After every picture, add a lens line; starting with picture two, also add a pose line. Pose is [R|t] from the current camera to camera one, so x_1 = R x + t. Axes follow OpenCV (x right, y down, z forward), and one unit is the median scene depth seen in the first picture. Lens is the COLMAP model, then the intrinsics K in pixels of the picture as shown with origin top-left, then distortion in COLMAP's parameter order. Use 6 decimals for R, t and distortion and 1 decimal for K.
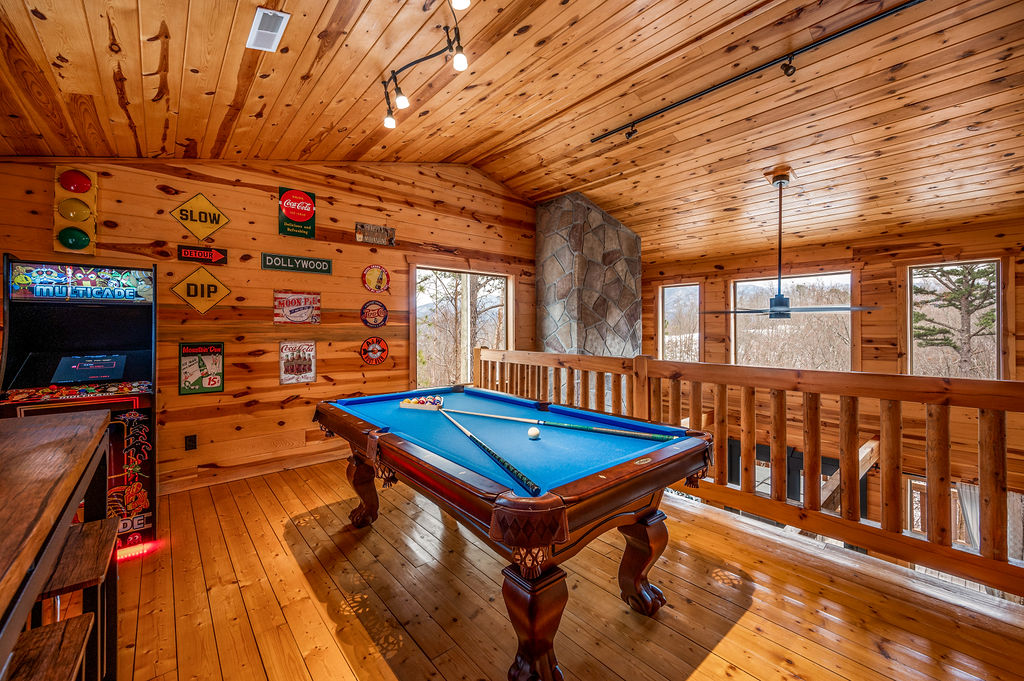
lens RADIAL K [[406.7, 0, 514.7], [0, 406.7, 328.2], [0, 0, 1]] dist [-0.000108, -0.000187]
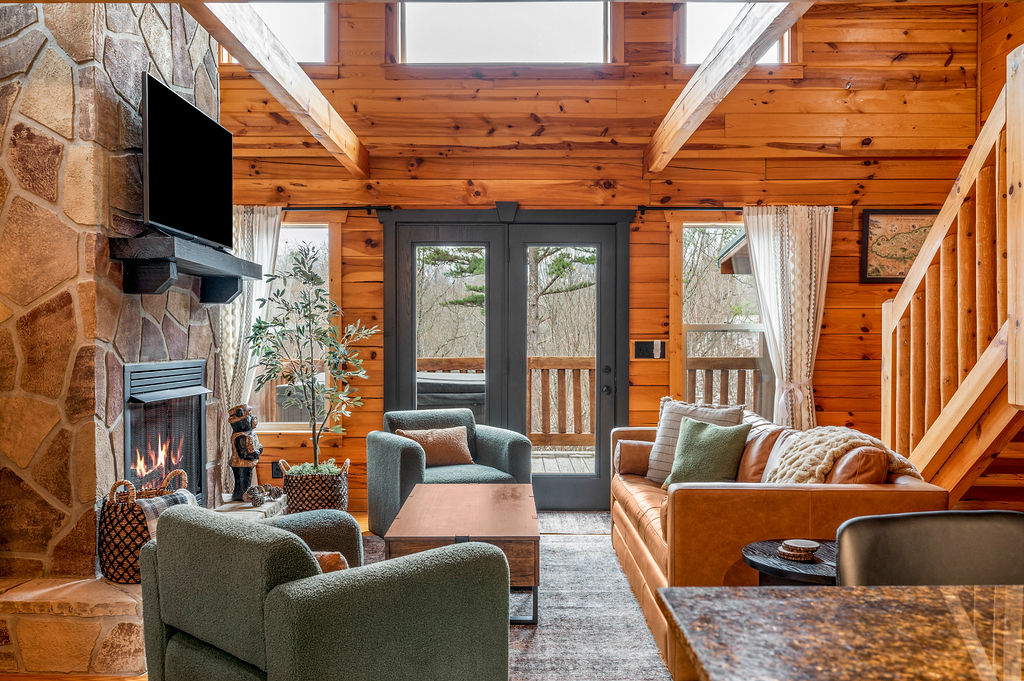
lens RADIAL K [[888.7, 0, 512.0], [0, 888.7, 355.3], [0, 0, 1]] dist [-0.003542, 0.000671]
pose [[0.656903, -0.013883, 0.753847, -0.142444], [-0.001377, 0.999807, 0.019613, 0.479170], [-0.753974, -0.013922, 0.656757, 0.306204]]
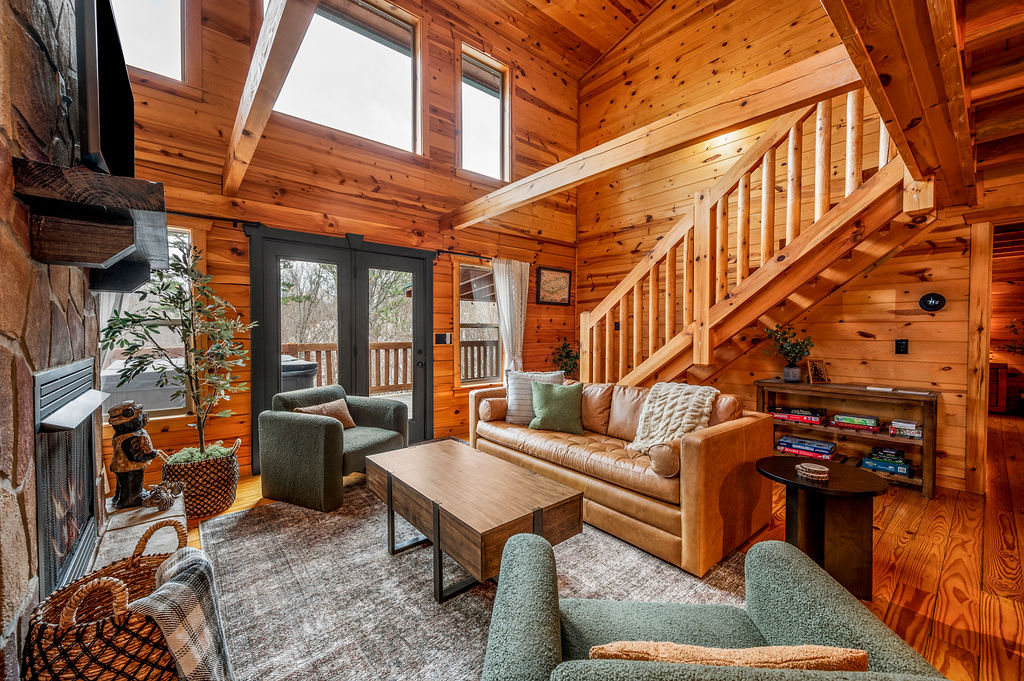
lens RADIAL K [[401.3, 0, 512.0], [0, 401.3, 340.5], [0, 0, 1]] dist [-0.002433, -0.000160]
pose [[0.020880, -0.021471, 0.999551, -0.004903], [-0.001361, 0.999768, 0.021504, 0.479438], [-0.999781, -0.001809, 0.020846, 0.760816]]
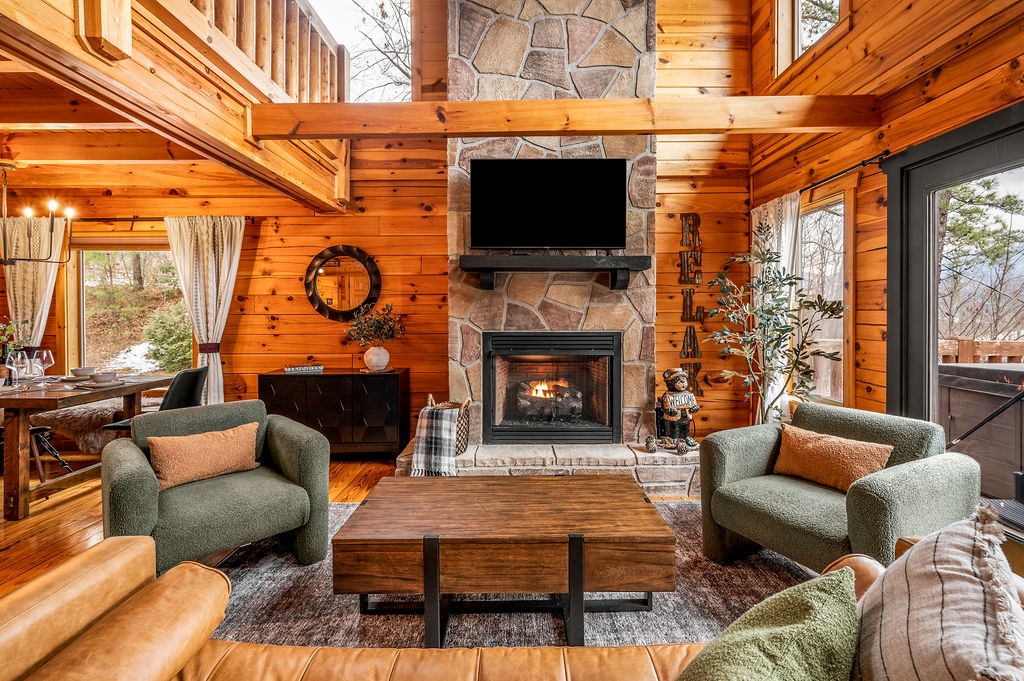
lens RADIAL K [[448.7, 0, 514.0], [0, 448.7, 318.3], [0, 0, 1]] dist [-0.000612, 0.000190]
pose [[0.750575, 0.005730, -0.660761, 0.621338], [0.005010, 0.999884, 0.014363, 0.474177], [0.660767, -0.014091, 0.750459, 0.566242]]
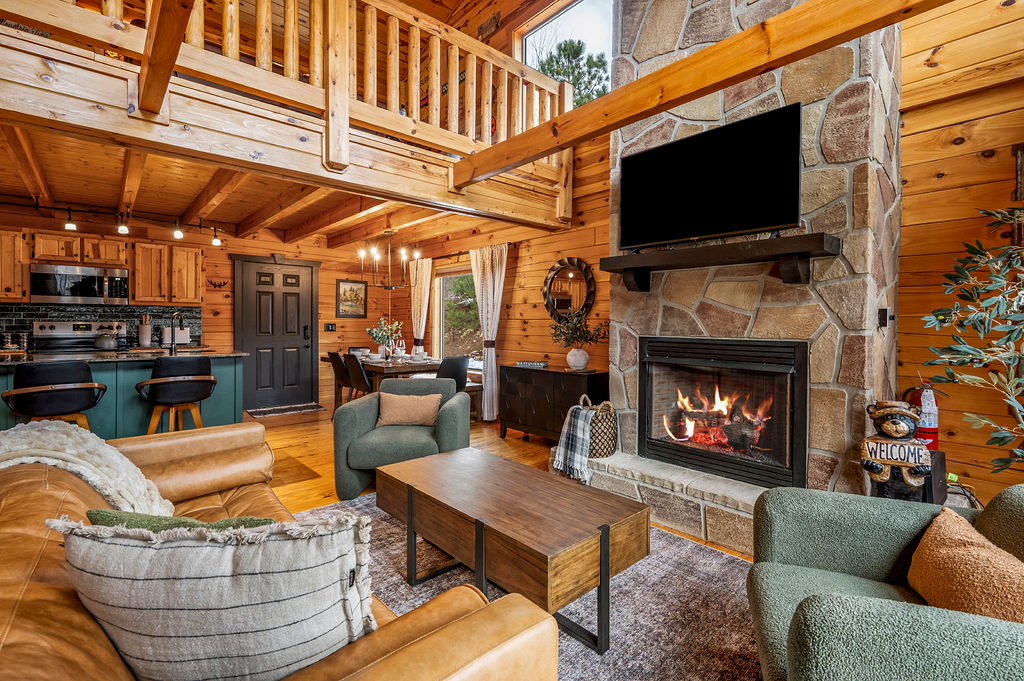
lens RADIAL K [[459.6, 0, 510.9], [0, 459.6, 326.6], [0, 0, 1]] dist [-0.001124, 0.000069]
pose [[0.012976, 0.008514, -0.999880, 0.774280], [-0.001517, 0.999963, 0.008495, 0.483960], [0.999915, 0.001406, 0.012989, 0.824335]]
